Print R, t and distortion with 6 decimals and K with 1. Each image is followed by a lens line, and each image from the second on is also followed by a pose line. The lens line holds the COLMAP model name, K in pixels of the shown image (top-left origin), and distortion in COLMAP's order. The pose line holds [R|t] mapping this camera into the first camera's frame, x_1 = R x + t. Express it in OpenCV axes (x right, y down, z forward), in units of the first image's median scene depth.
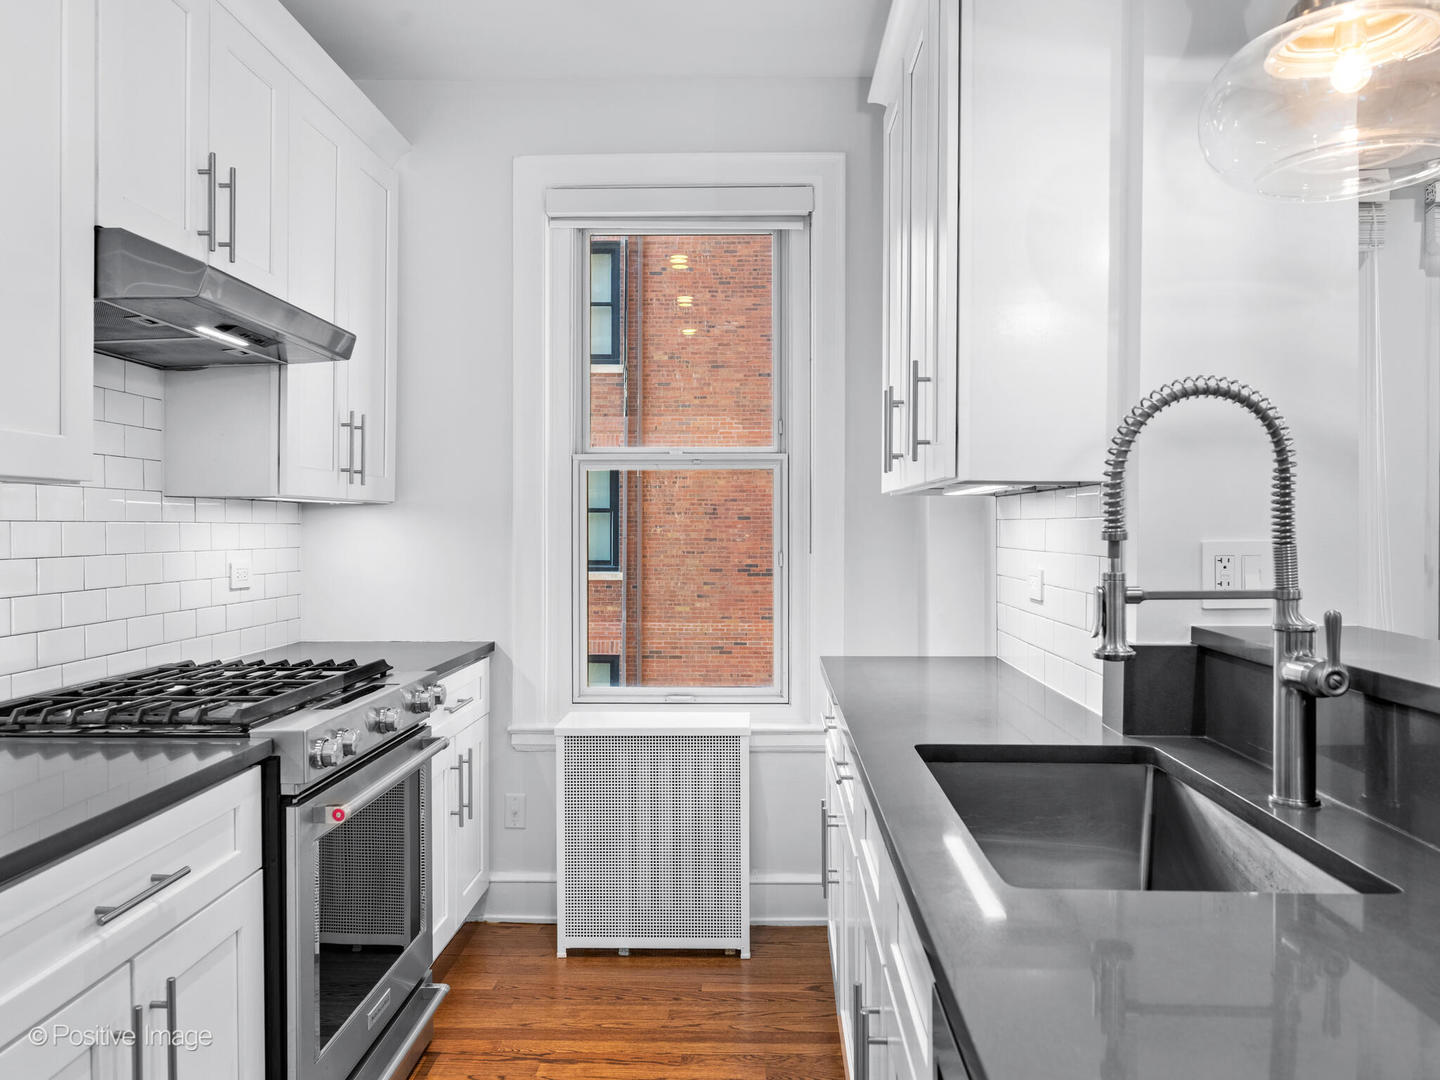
lens RADIAL K [[1034.2, 0, 735.6], [0, 1034.2, 529.2], [0, 0, 1]] dist [0.004059, -0.003487]
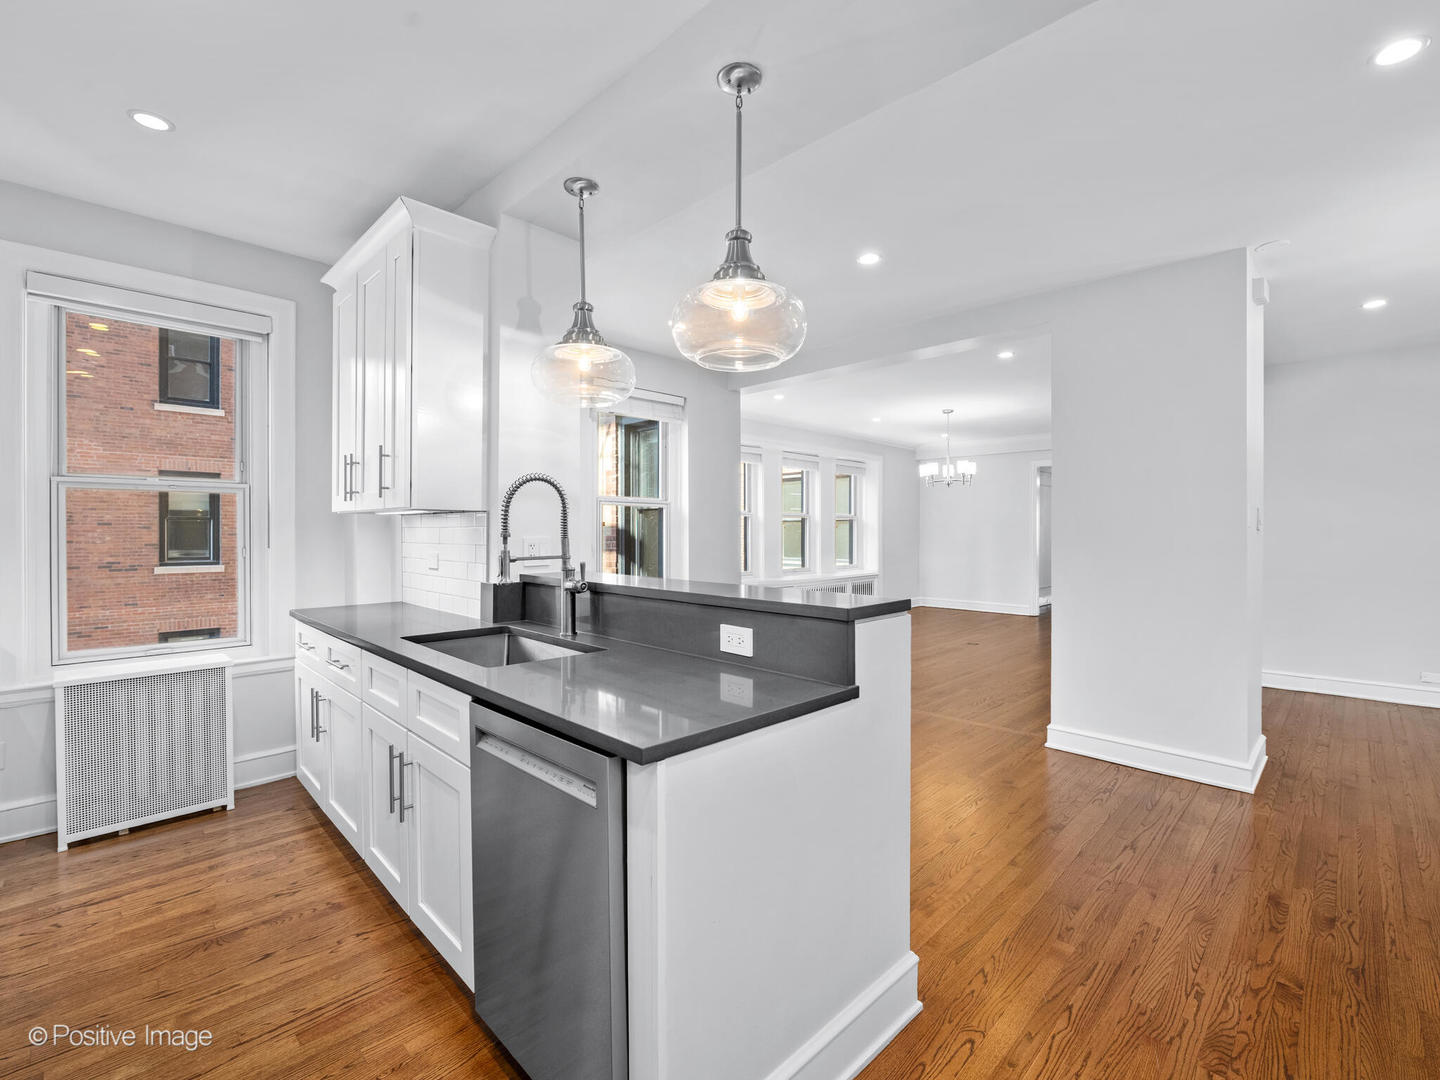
lens RADIAL K [[639.6, 0, 720.0], [0, 639.6, 540.0], [0, 0, 1]] dist [-0.010230, -0.000380]
pose [[0.688879, -0.011684, 0.724782, -0.181484], [0.002682, 0.999904, 0.013570, -0.000797], [-0.724871, -0.007404, 0.688845, -0.198757]]
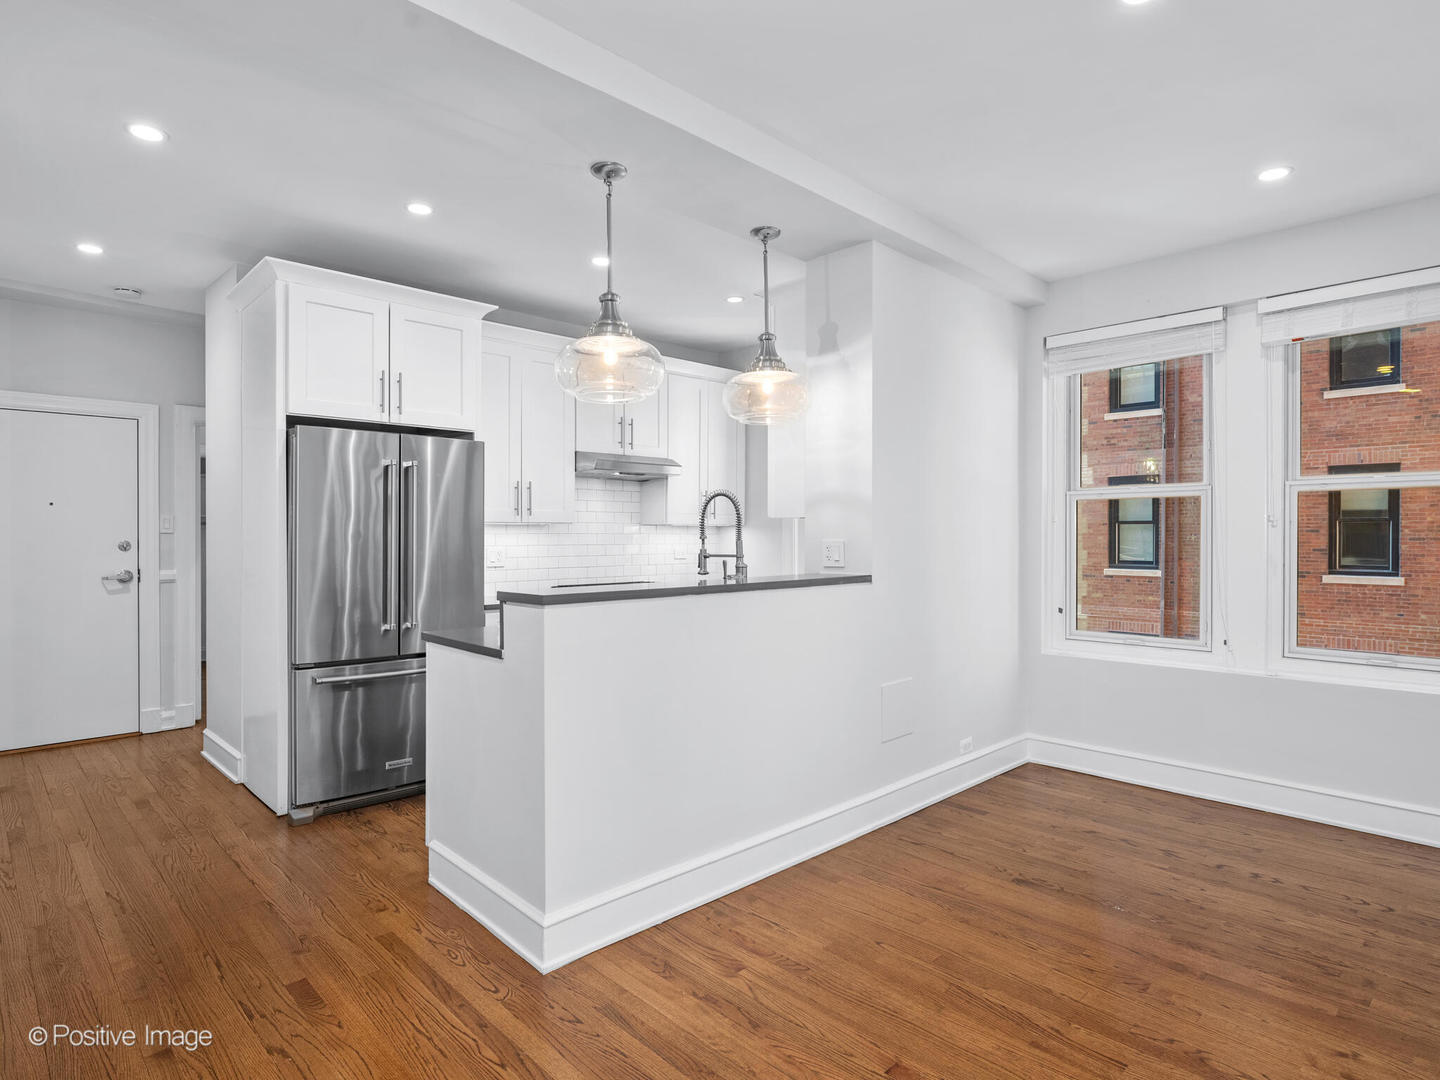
lens RADIAL K [[796.7, 0, 742.6], [0, 796.7, 543.3], [0, 0, 1]] dist [-0.012099, -0.000234]
pose [[0.721889, 0.005542, -0.691987, 1.054704], [-0.000329, 0.999971, 0.007666, 0.002608], [0.692009, -0.005306, 0.721869, -0.365969]]
